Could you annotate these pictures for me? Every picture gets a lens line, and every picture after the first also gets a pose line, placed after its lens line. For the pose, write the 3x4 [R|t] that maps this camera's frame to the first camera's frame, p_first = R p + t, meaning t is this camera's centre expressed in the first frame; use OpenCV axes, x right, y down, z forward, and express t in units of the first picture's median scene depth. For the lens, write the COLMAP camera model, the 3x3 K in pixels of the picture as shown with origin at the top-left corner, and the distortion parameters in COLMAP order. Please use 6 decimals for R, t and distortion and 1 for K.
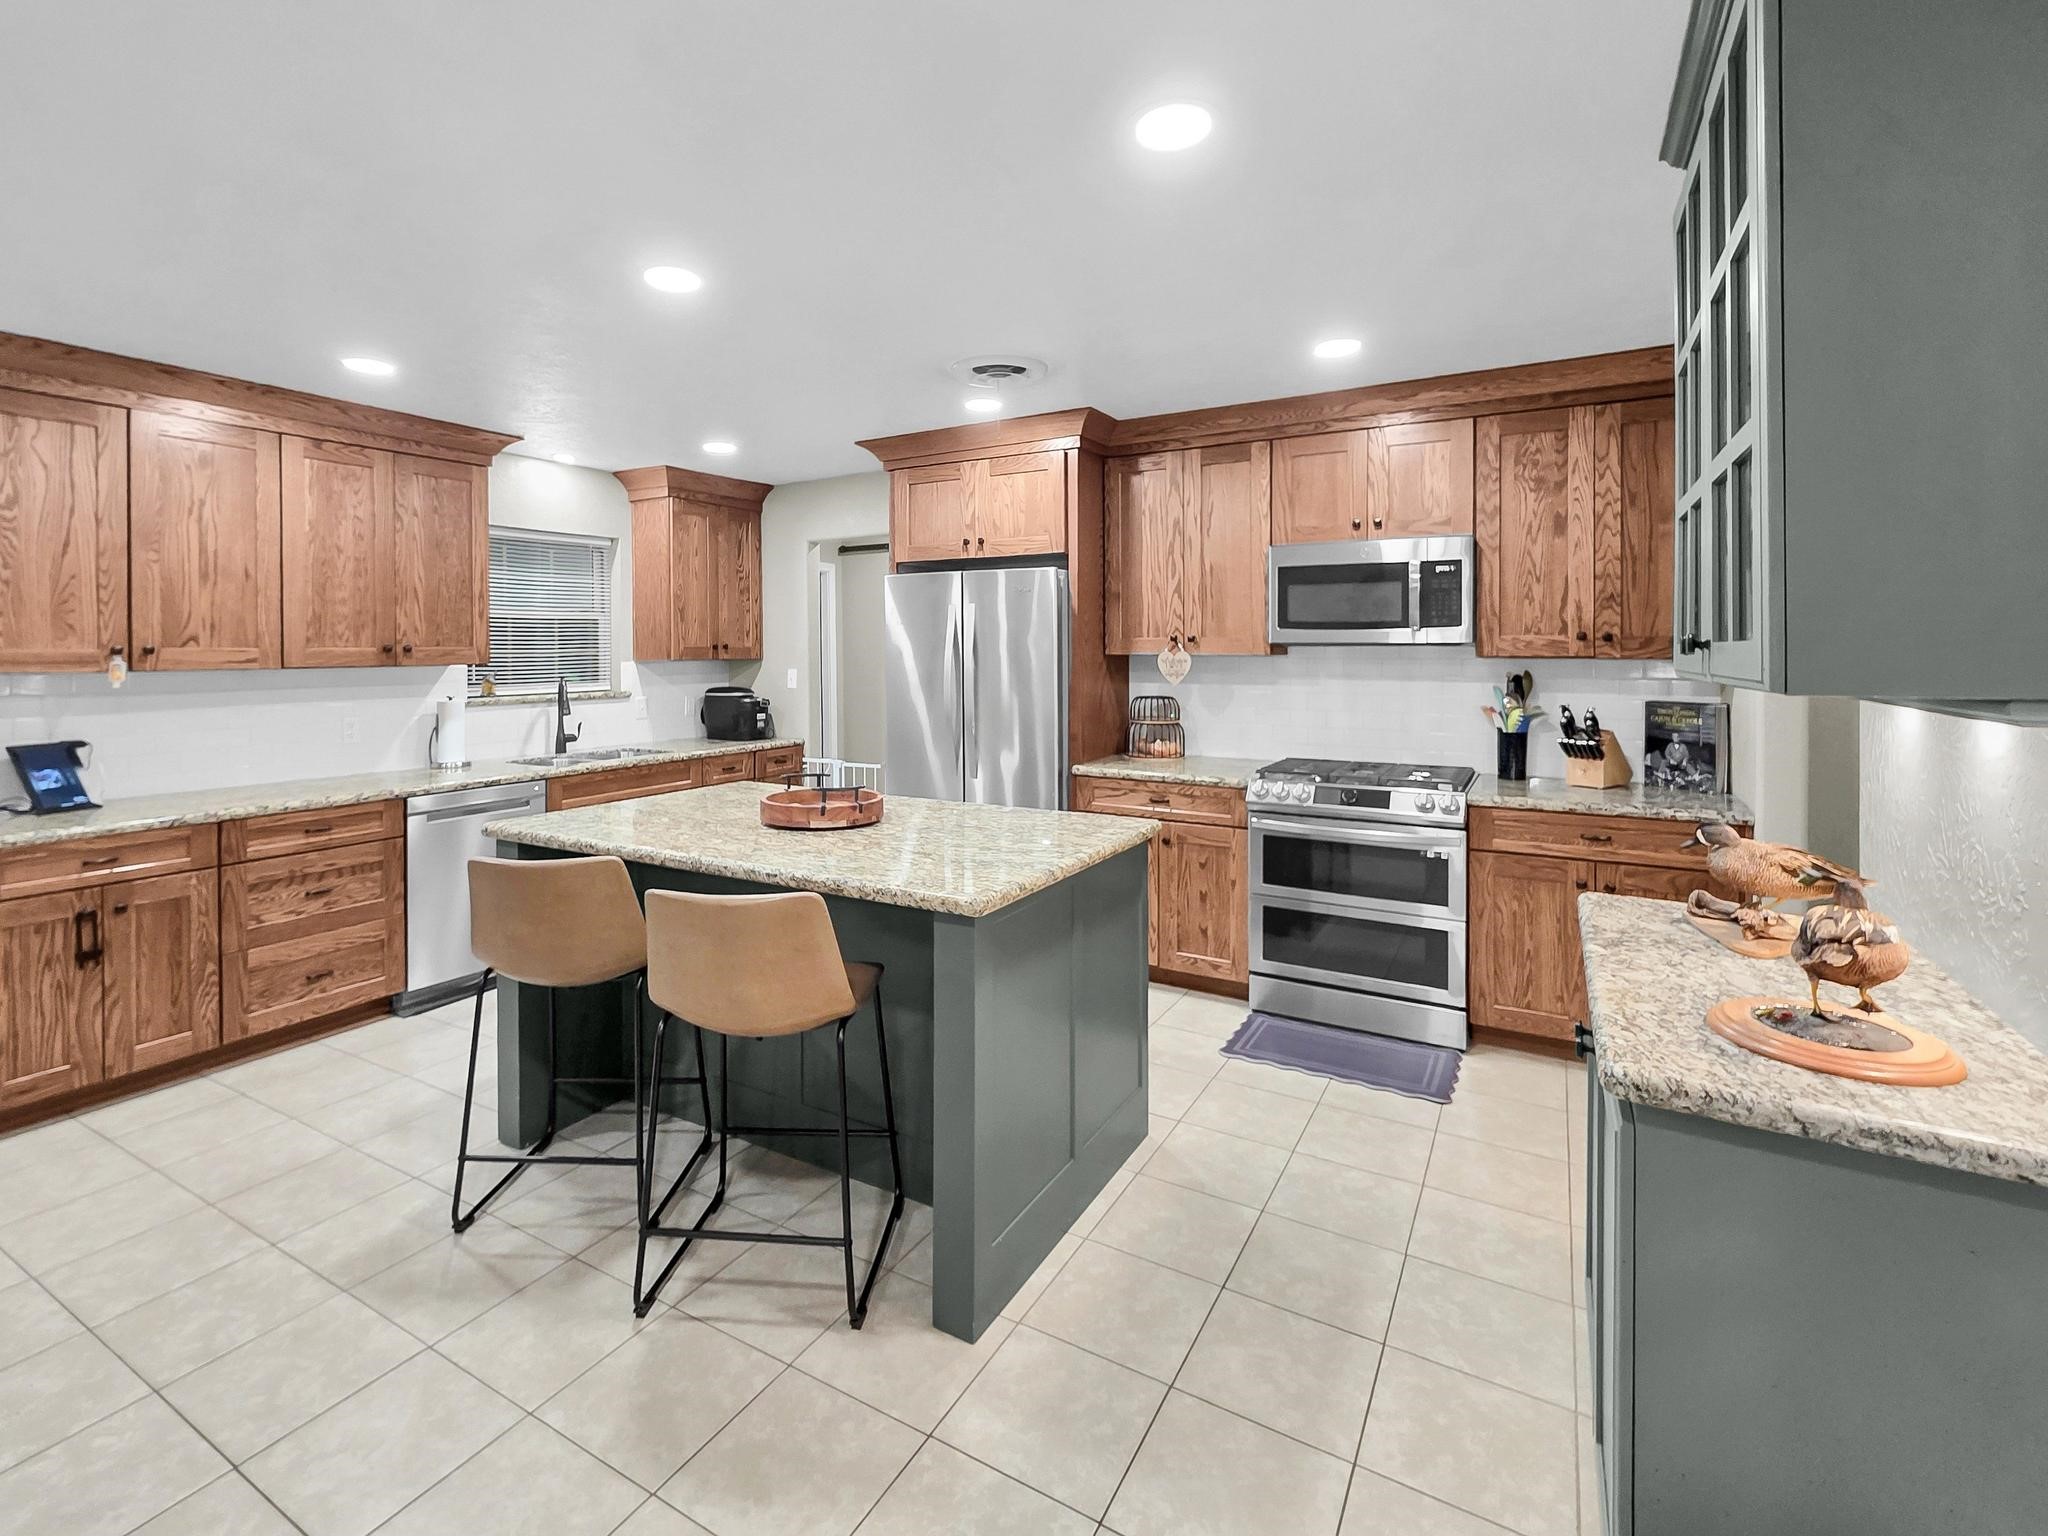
lens RADIAL K [[925.6, 0, 1037.5], [0, 925.6, 649.2], [0, 0, 1]] dist [-0.002103, 0.001890]
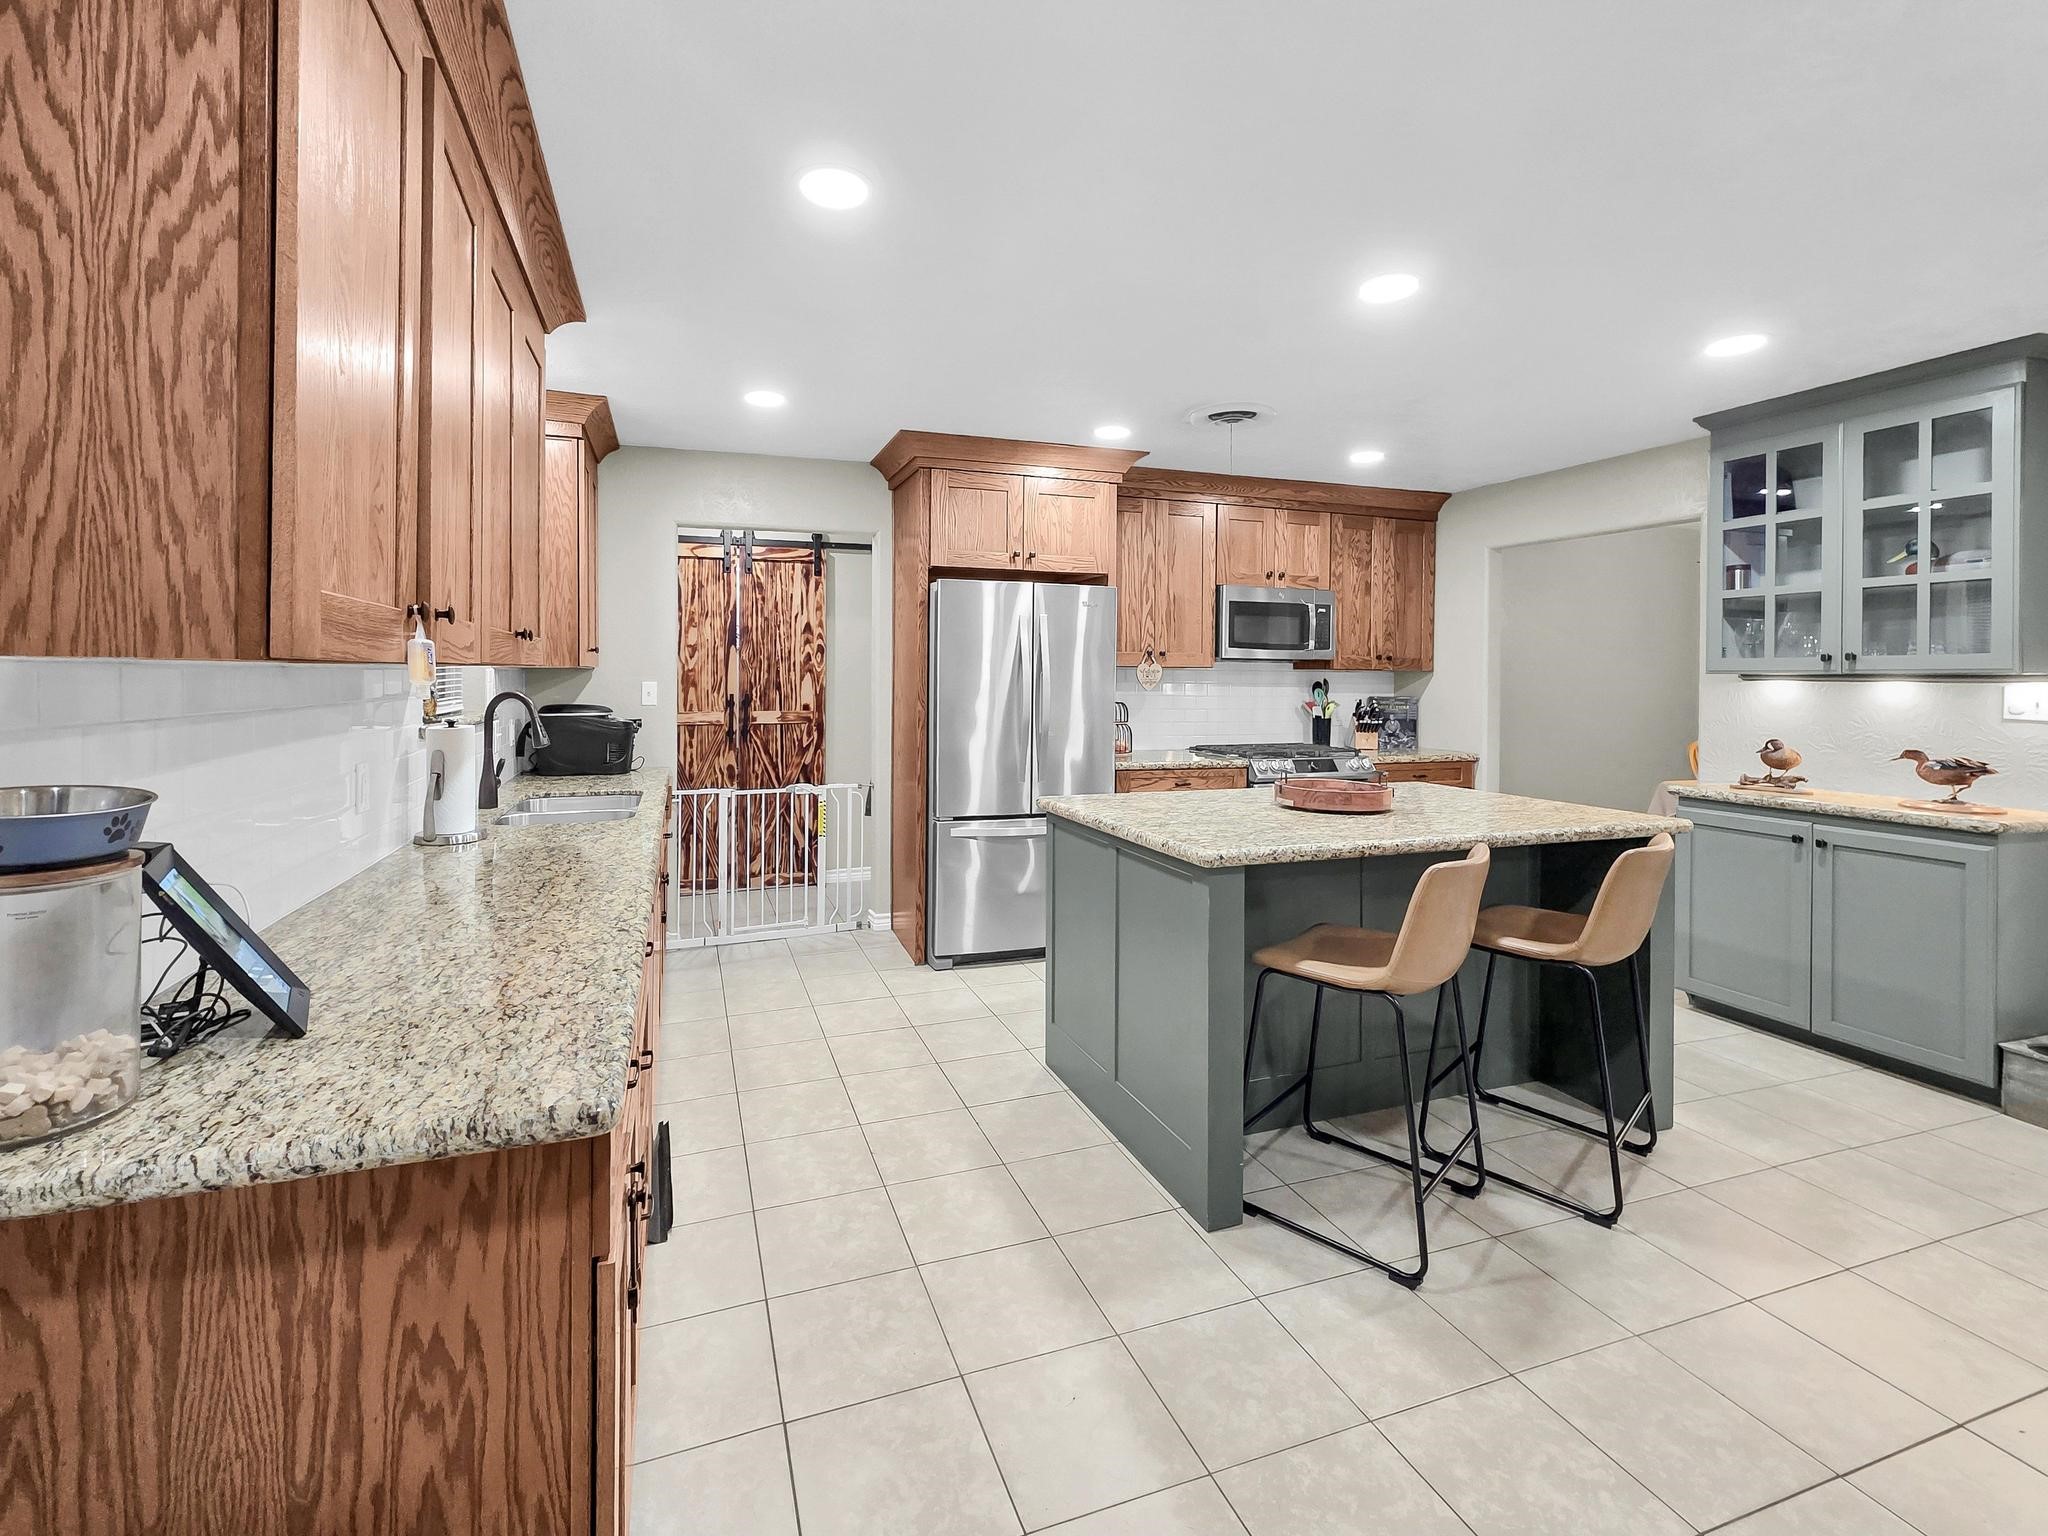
lens RADIAL K [[857.4, 0, 943.5], [0, 857.4, 679.0], [0, 0, 1]] dist [0.001518, 0.000784]
pose [[0.683112, 0.003829, 0.730304, -0.888024], [-0.007237, 0.999973, 0.001527, 0.023672], [-0.730278, -0.006328, 0.683121, 0.440200]]
